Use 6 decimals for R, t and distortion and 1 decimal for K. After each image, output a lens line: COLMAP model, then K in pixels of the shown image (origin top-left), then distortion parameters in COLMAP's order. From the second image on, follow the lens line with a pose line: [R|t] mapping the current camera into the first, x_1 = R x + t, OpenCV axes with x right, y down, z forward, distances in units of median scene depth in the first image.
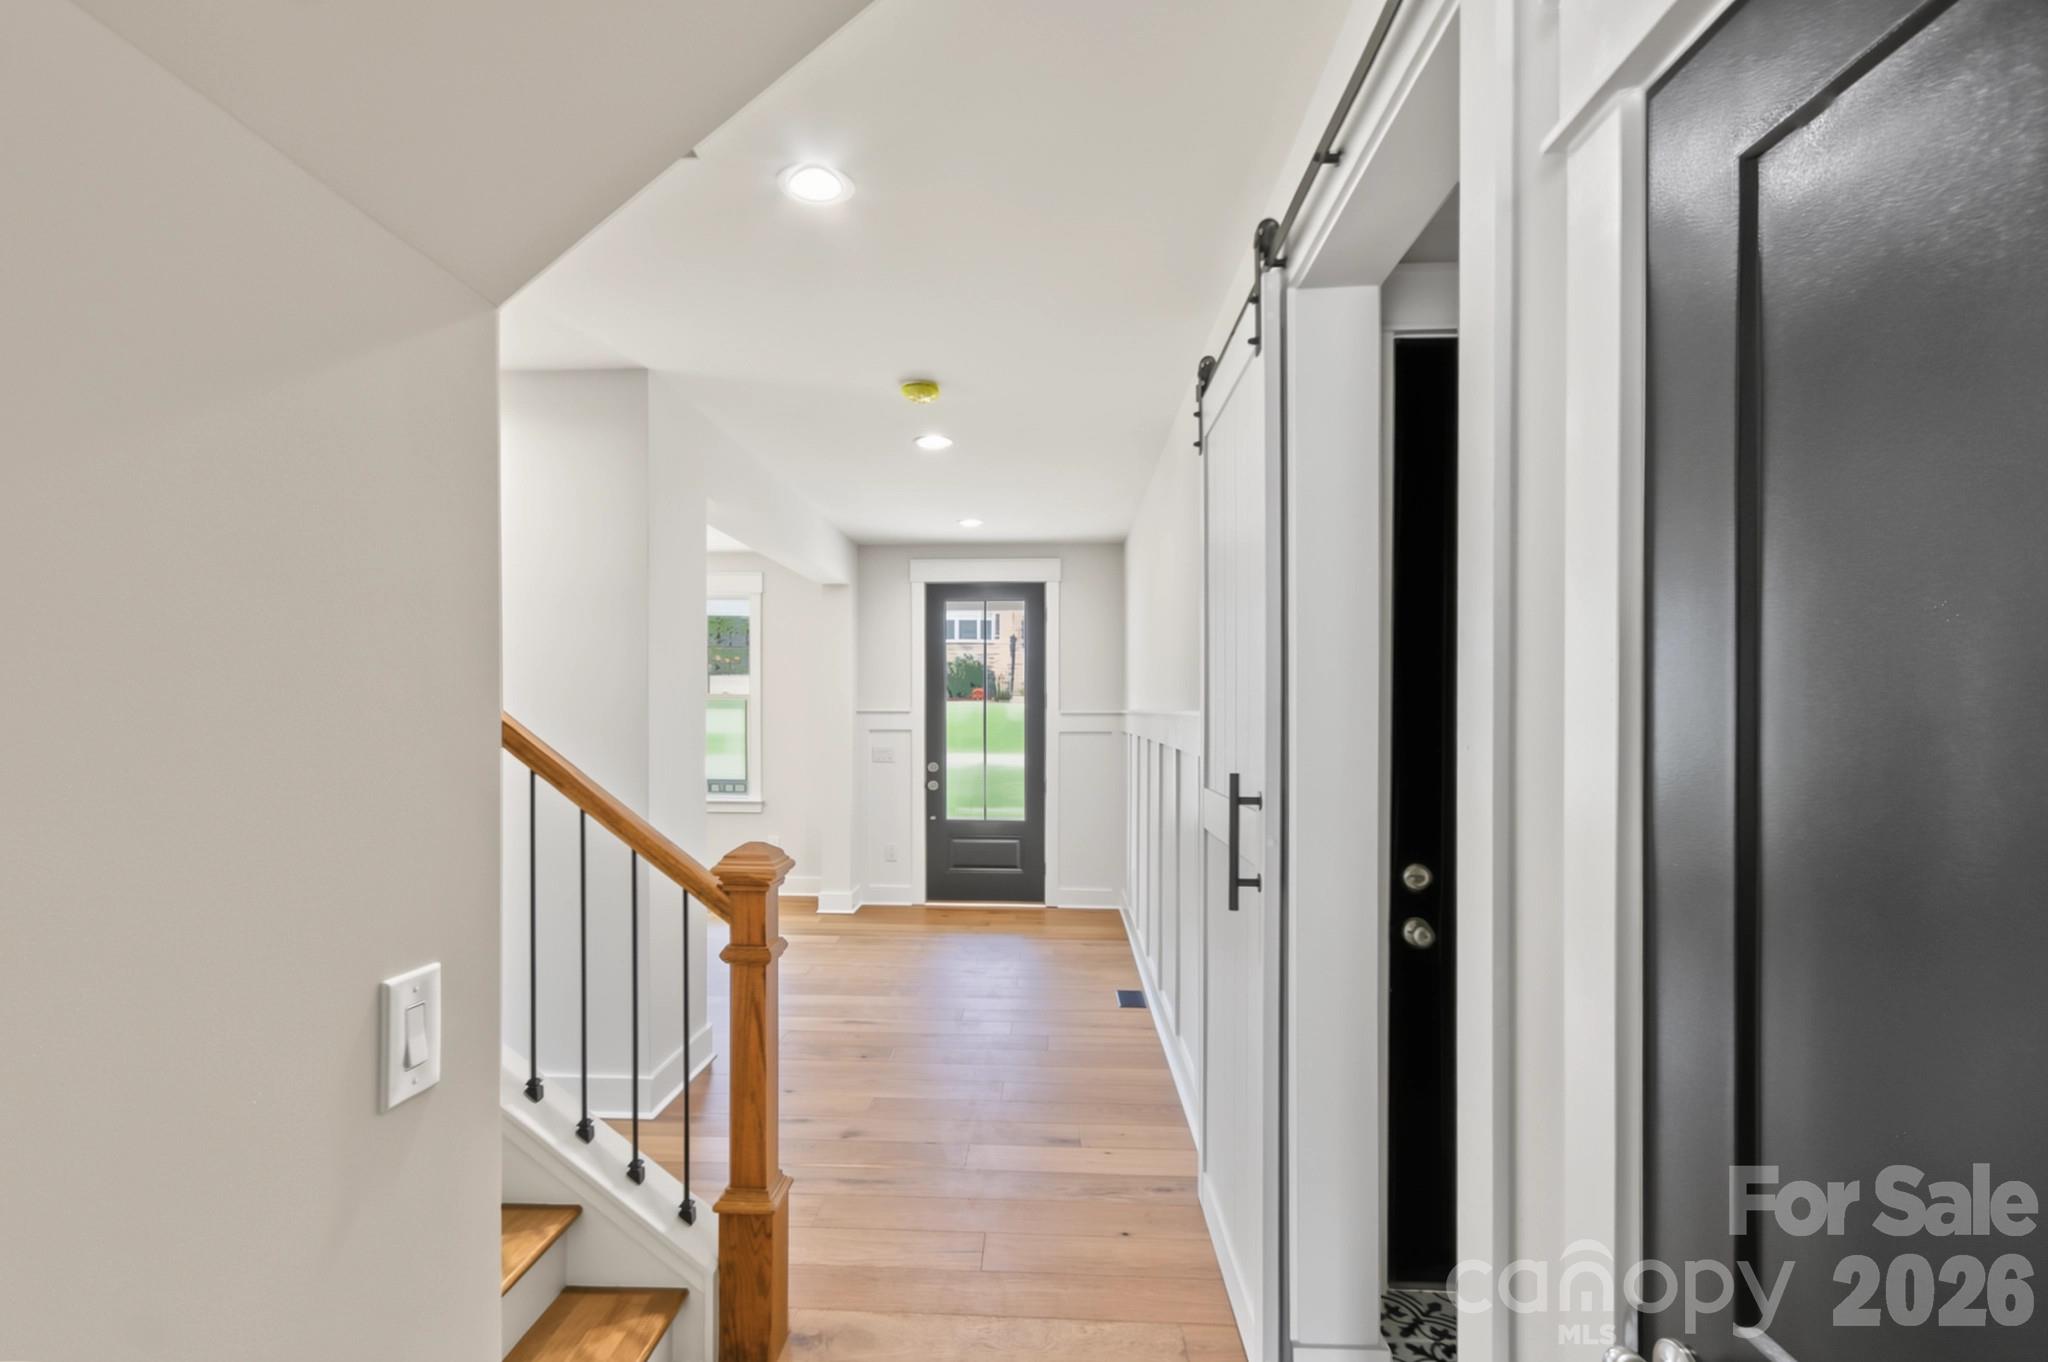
lens RADIAL K [[961.0, 0, 1006.3], [0, 961.0, 700.1], [0, 0, 1]] dist [0.000516, 0.000672]
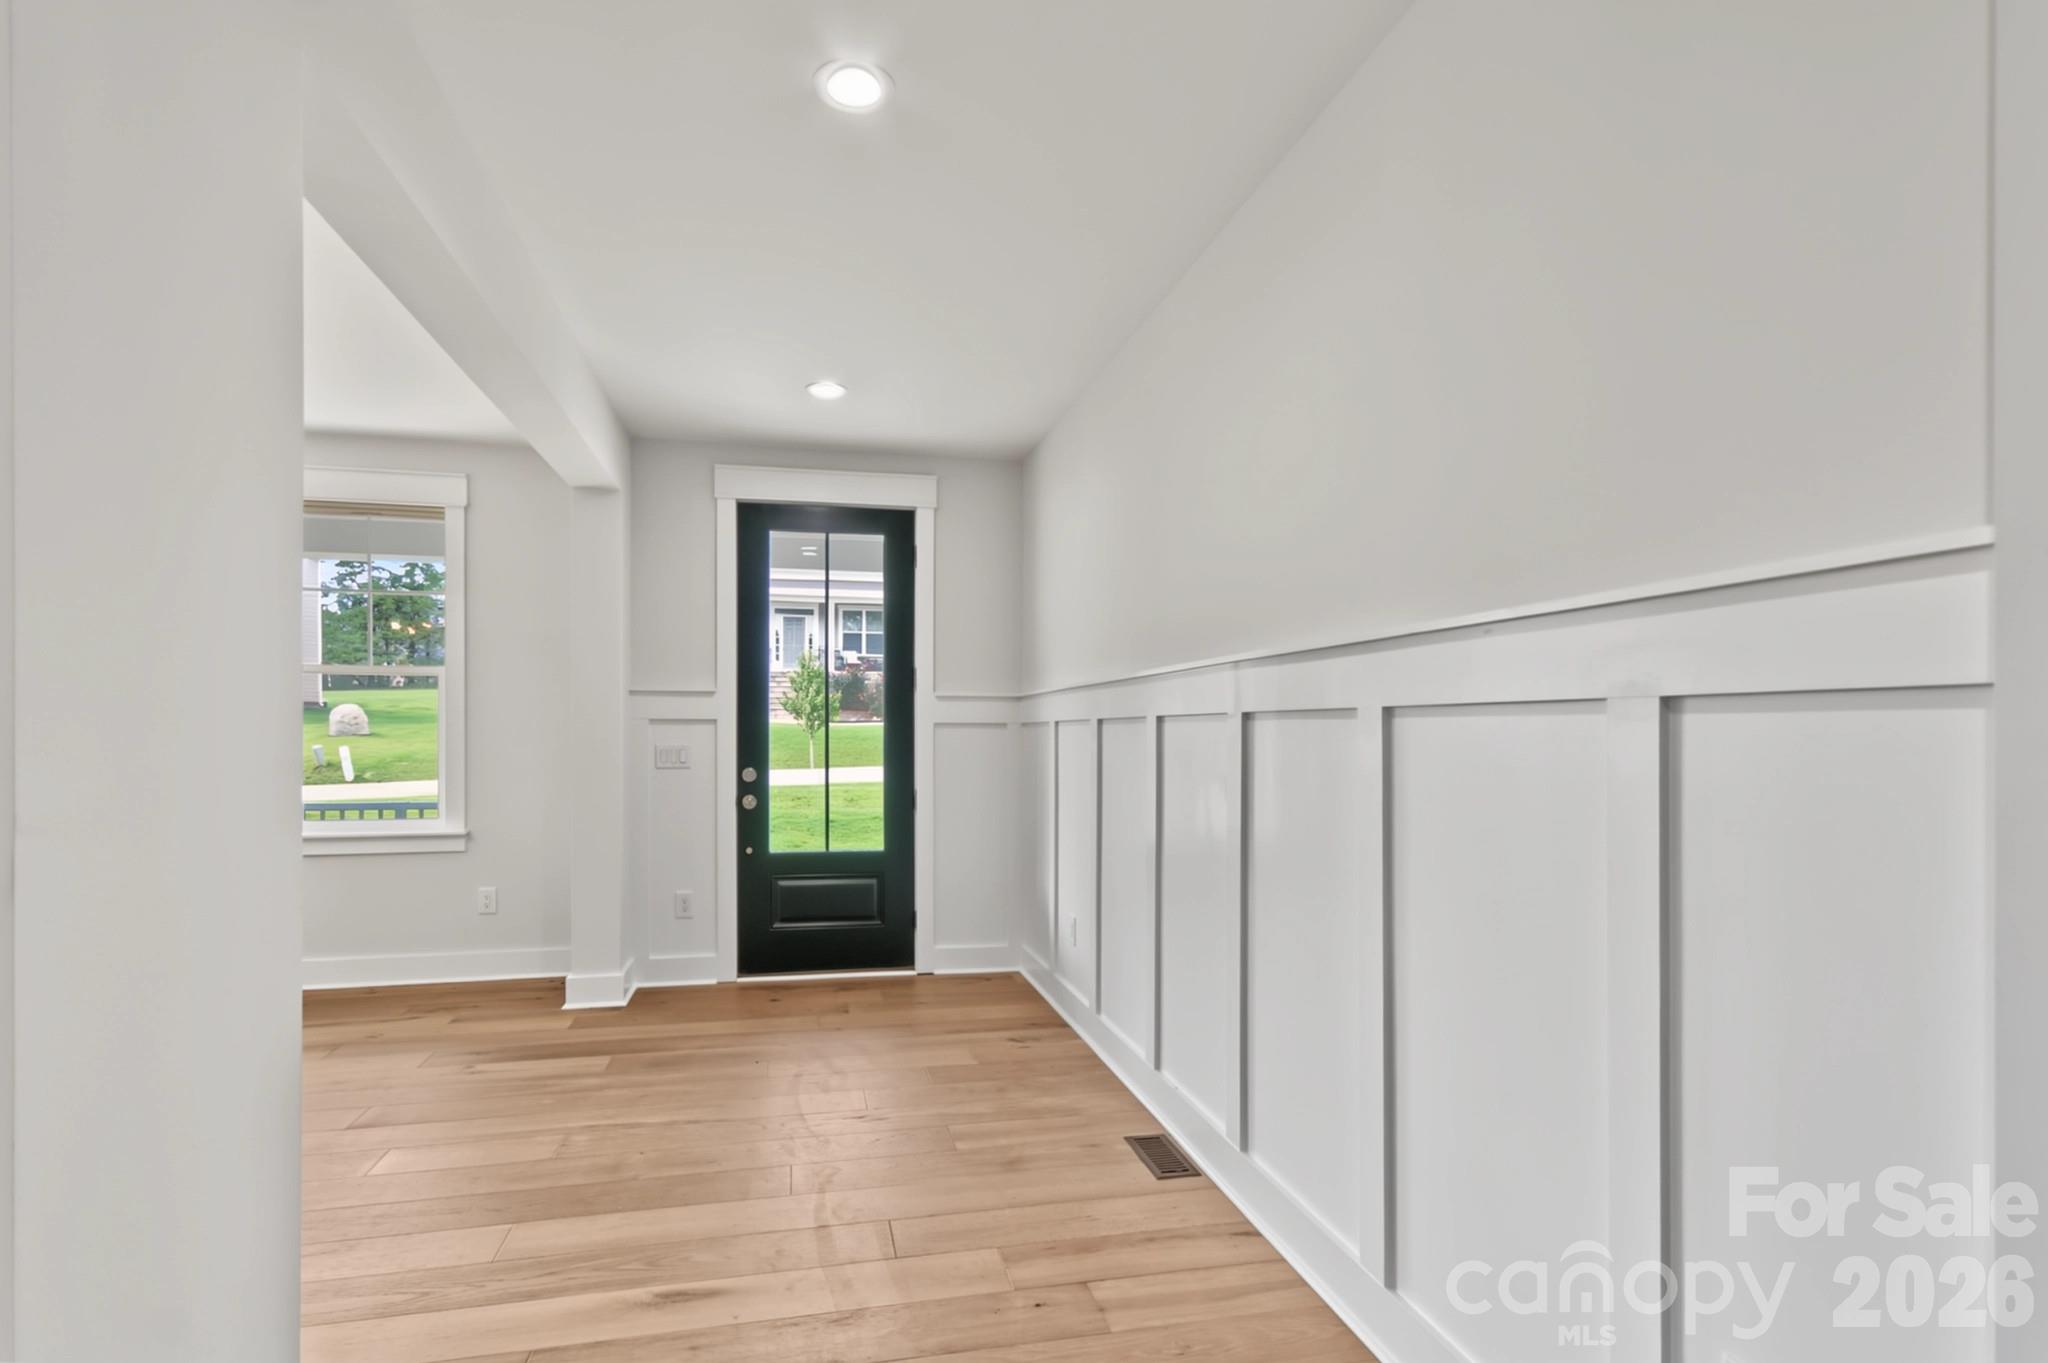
lens RADIAL K [[1022.4, 0, 1011.3], [0, 1022.4, 711.3], [0, 0, 1]] dist [0.016499, 0.000368]
pose [[0.969562, 0.003626, 0.244817, -0.074303], [-0.004356, 0.999988, 0.002441, 0.022801], [-0.244805, -0.003433, 0.969566, 0.263360]]
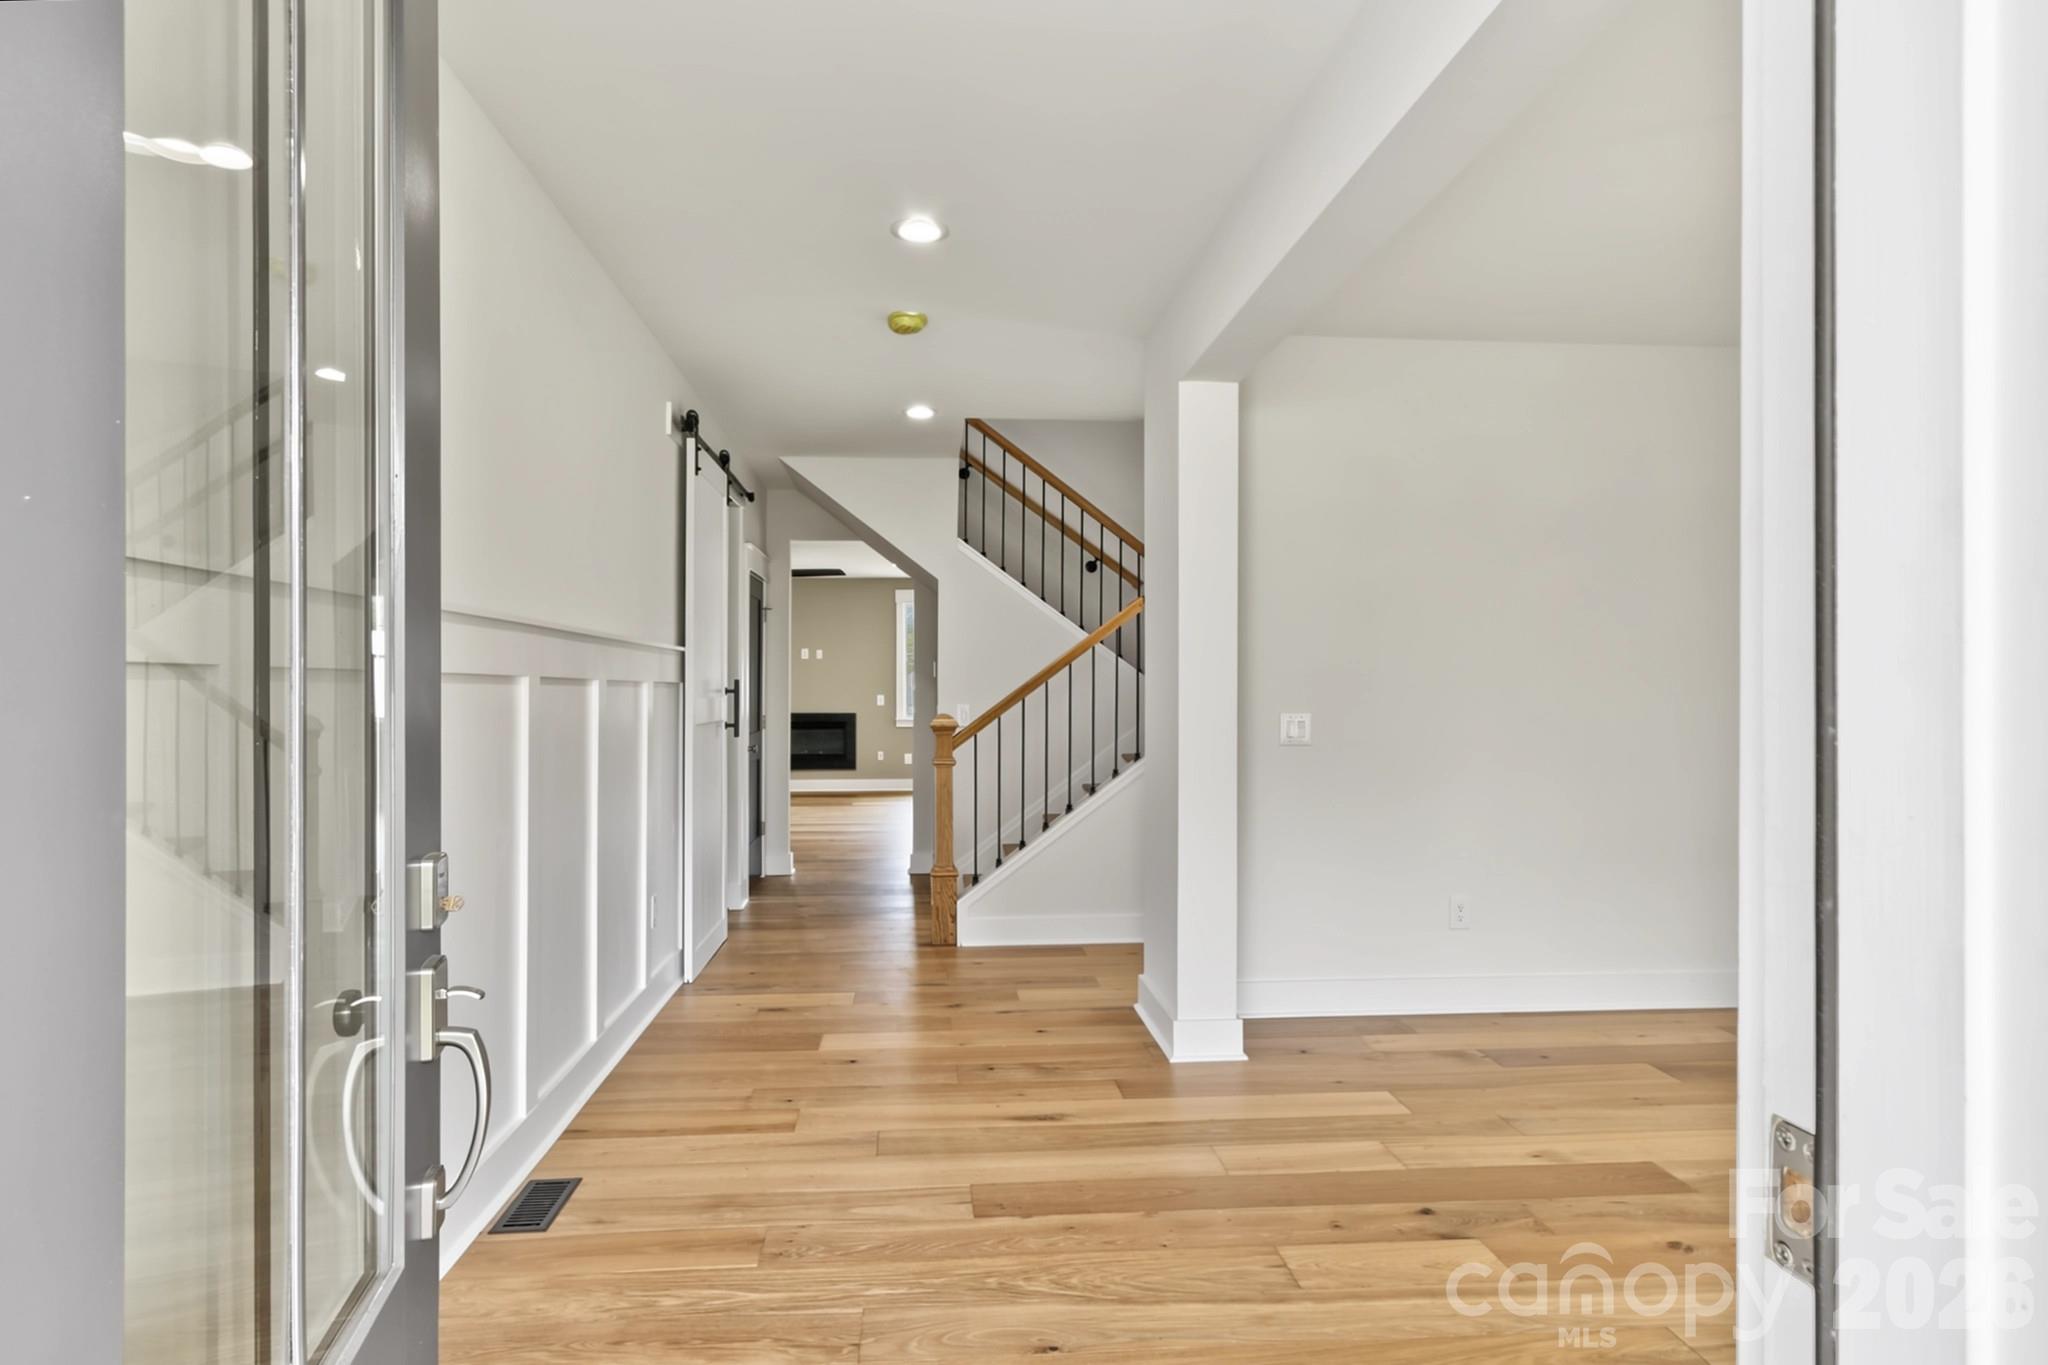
lens RADIAL K [[1117.6, 0, 1025.2], [0, 1117.6, 690.2], [0, 0, 1]] dist [0.000717, 0.000088]
pose [[-0.991397, -0.003519, -0.130839, -0.027787], [-0.003053, 0.999988, -0.003767, 0.029540], [0.130851, -0.003335, -0.991396, 1.032139]]
